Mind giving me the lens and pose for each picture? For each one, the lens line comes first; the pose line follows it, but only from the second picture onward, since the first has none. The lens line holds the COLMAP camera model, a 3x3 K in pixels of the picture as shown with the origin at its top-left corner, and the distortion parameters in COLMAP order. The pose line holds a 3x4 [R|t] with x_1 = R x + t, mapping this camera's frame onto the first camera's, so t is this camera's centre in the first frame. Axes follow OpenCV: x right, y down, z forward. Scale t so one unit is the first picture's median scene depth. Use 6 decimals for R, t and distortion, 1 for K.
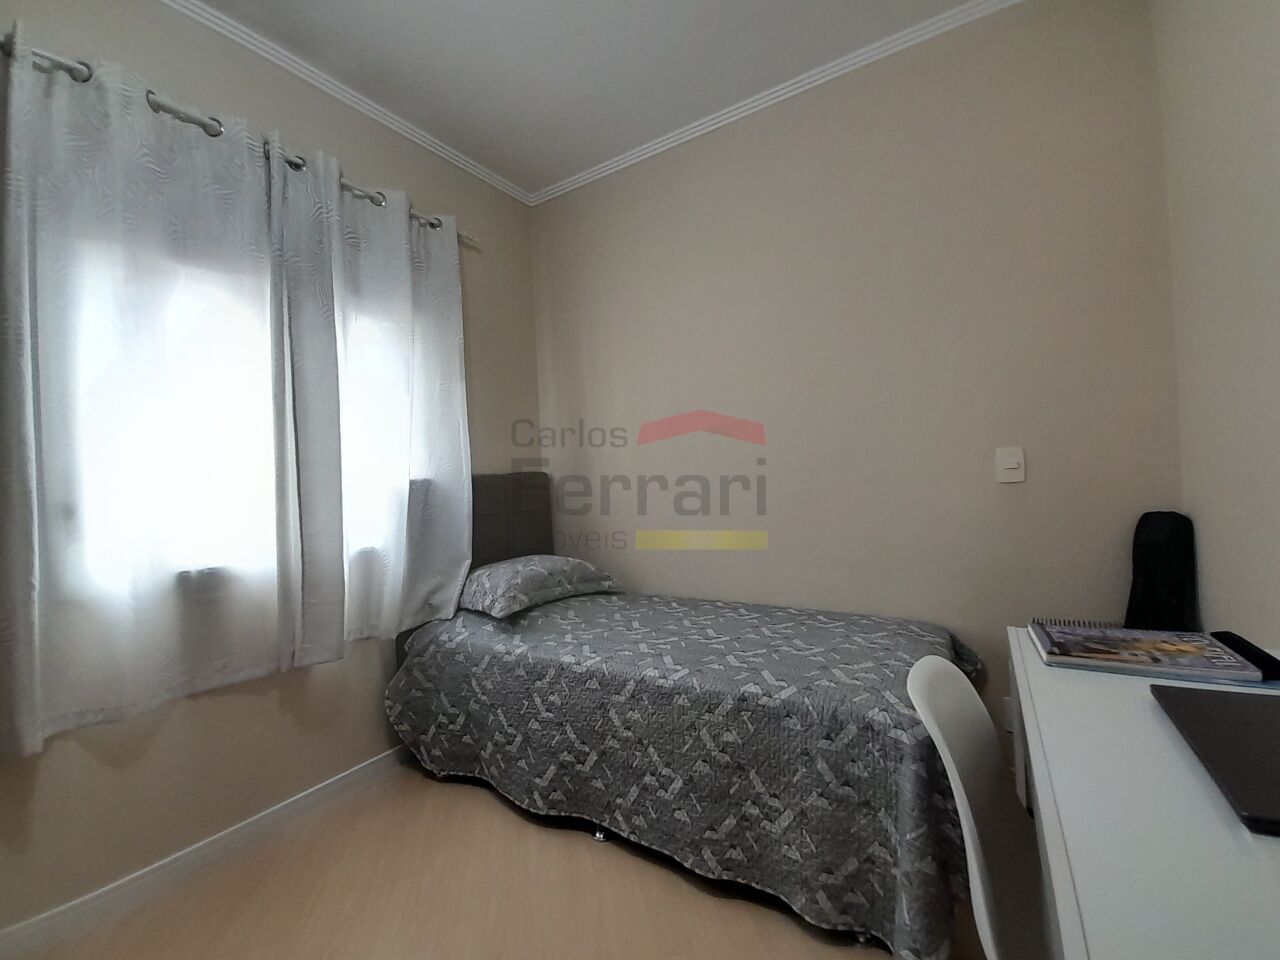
lens RADIAL K [[536.5, 0, 641.1], [0, 536.5, 492.0], [0, 0, 1]] dist [0.001881, -0.016155]
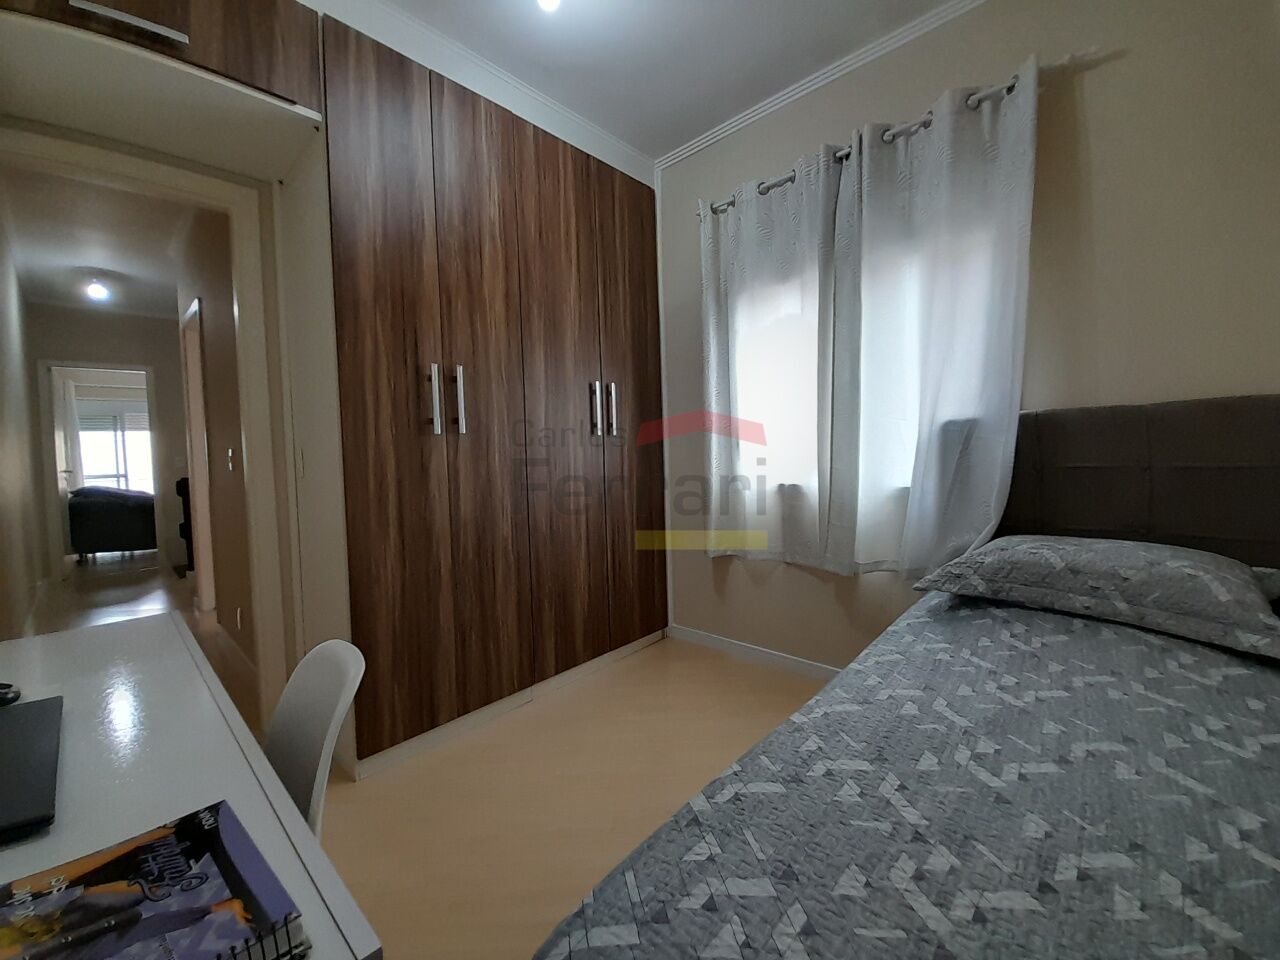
lens RADIAL K [[502.3, 0, 653.1], [0, 502.3, 467.8], [0, 0, 1]] dist [0.015575, -0.013827]
pose [[-0.180708, 0.089300, -0.979475, 0.668283], [0.022793, 0.995982, 0.086599, -0.037933], [0.983273, -0.006676, -0.182017, 0.882522]]
